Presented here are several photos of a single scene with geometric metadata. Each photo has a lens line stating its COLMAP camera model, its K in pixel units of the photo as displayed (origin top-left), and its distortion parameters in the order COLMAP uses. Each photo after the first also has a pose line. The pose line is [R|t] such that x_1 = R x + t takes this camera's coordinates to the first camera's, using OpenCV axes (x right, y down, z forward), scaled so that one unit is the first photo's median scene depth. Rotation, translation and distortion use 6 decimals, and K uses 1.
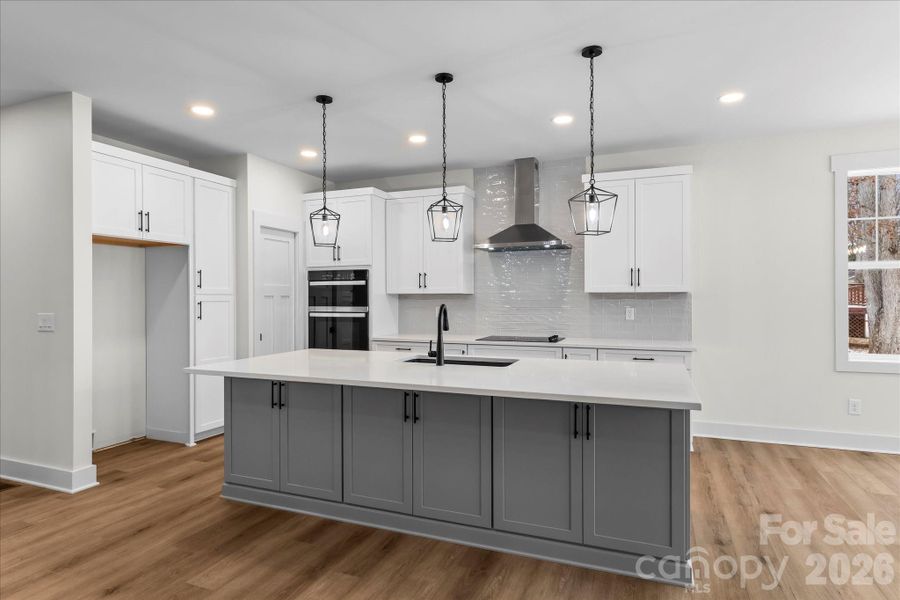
lens RADIAL K [[507.5, 0, 450.0], [0, 507.5, 300.0], [0, 0, 1]] dist [0.001038, 0.000502]
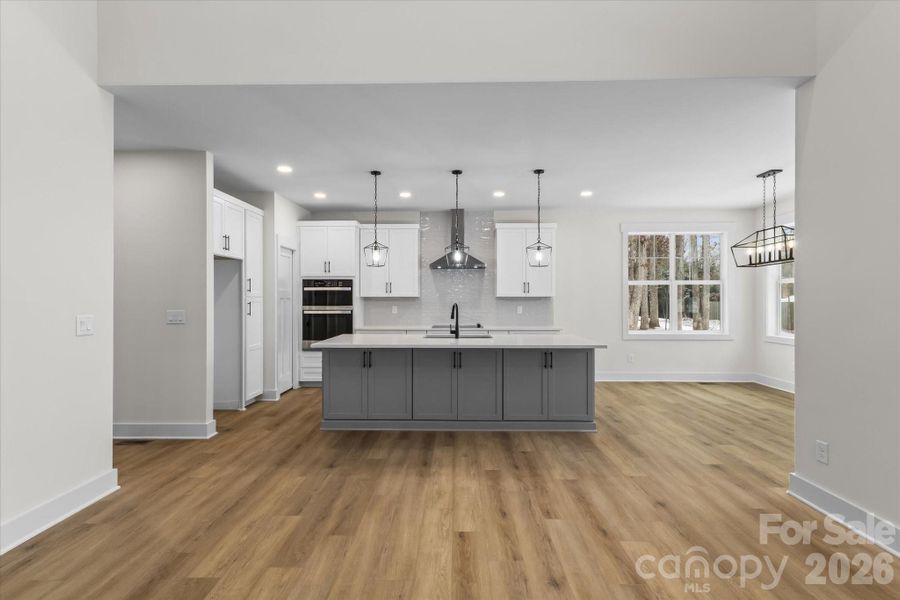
lens RADIAL K [[468.5, 0, 450.0], [0, 468.5, 300.0], [0, 0, 1]] dist [-0.000226, 0.000116]
pose [[0.925231, 0.002055, 0.379398, -0.446072], [-0.000316, 0.999989, -0.004647, 0.002853], [-0.379403, 0.004179, 0.925222, -0.323179]]
